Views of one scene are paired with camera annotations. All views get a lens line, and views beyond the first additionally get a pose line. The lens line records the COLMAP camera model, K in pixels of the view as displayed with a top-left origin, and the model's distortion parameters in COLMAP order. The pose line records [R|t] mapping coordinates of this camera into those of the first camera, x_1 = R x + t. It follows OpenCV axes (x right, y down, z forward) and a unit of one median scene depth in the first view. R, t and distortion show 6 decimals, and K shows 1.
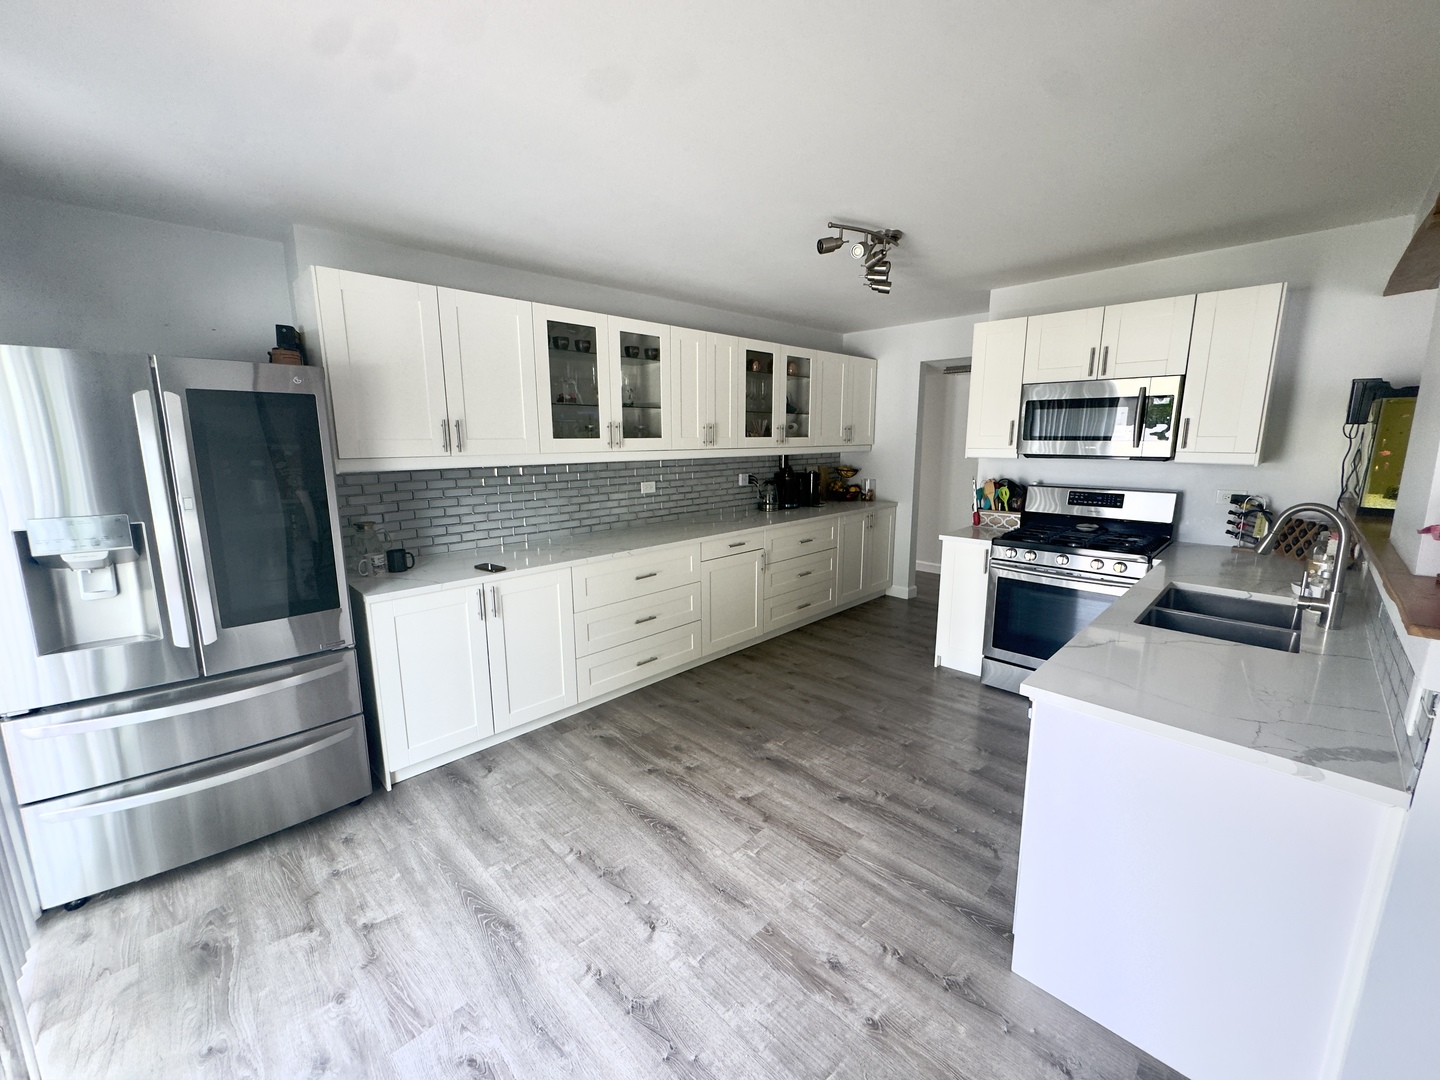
lens RADIAL K [[576.3, 0, 720.1], [0, 576.3, 538.6], [0, 0, 1]] dist [-0.006174, -0.000022]
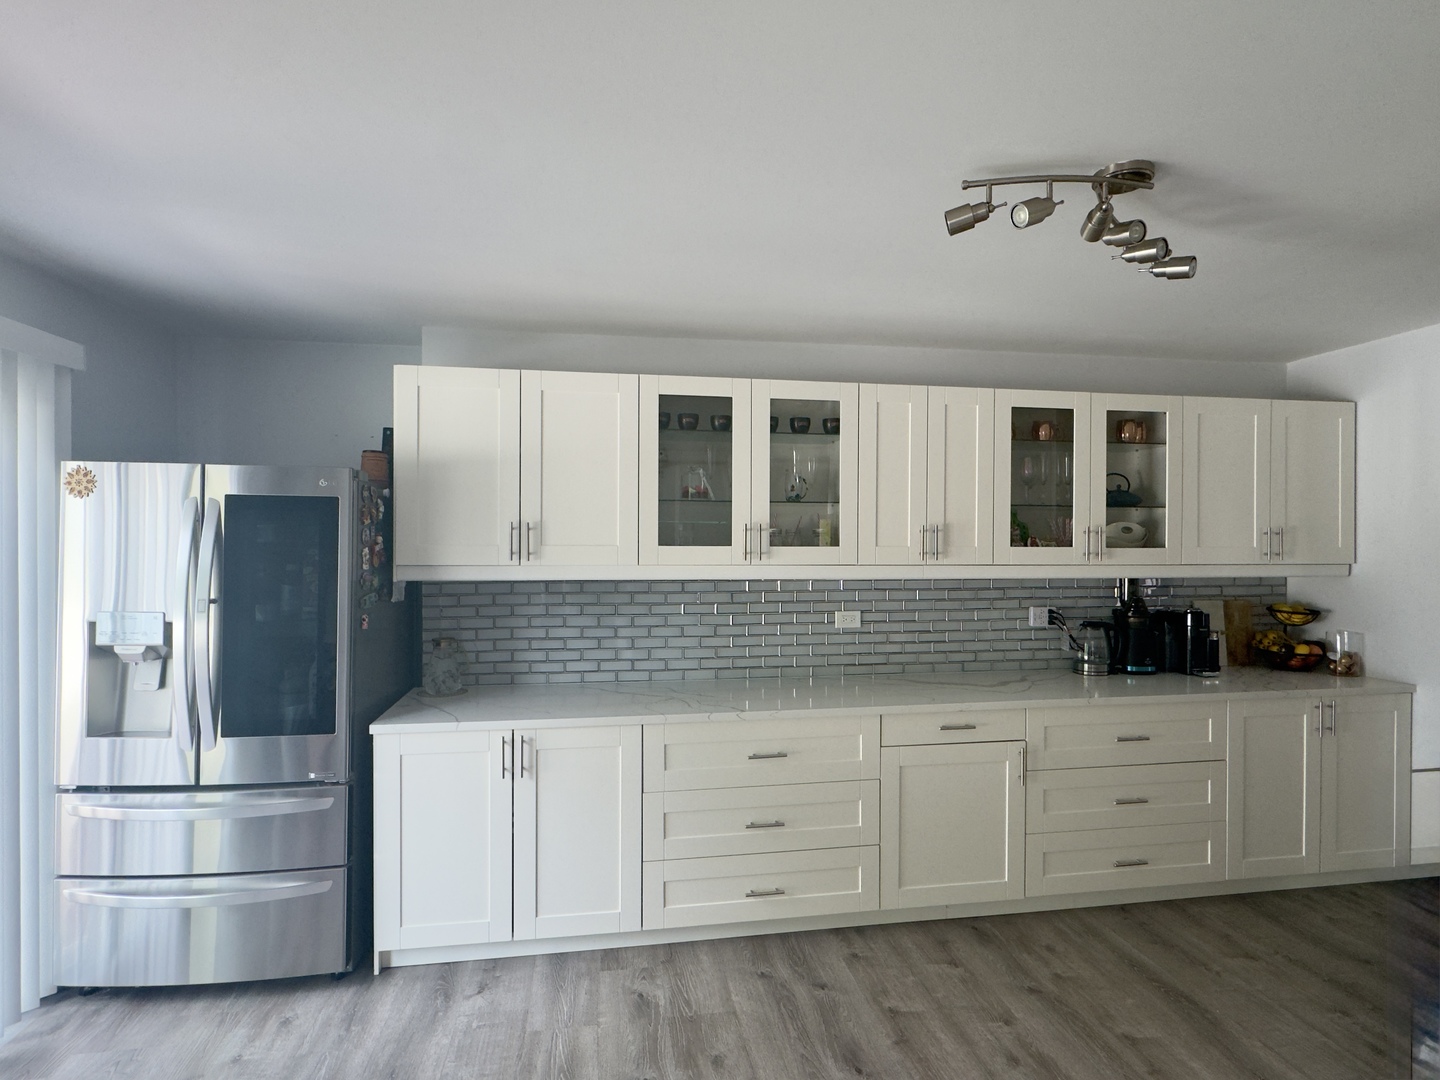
lens RADIAL K [[763.1, 0, 719.8], [0, 763.1, 542.9], [0, 0, 1]] dist [-0.006690, 0.003081]
pose [[0.815239, 0.010584, -0.579028, 0.310782], [-0.109334, 0.984666, -0.135938, -0.046806], [0.568710, 0.174129, 0.803895, 0.224933]]
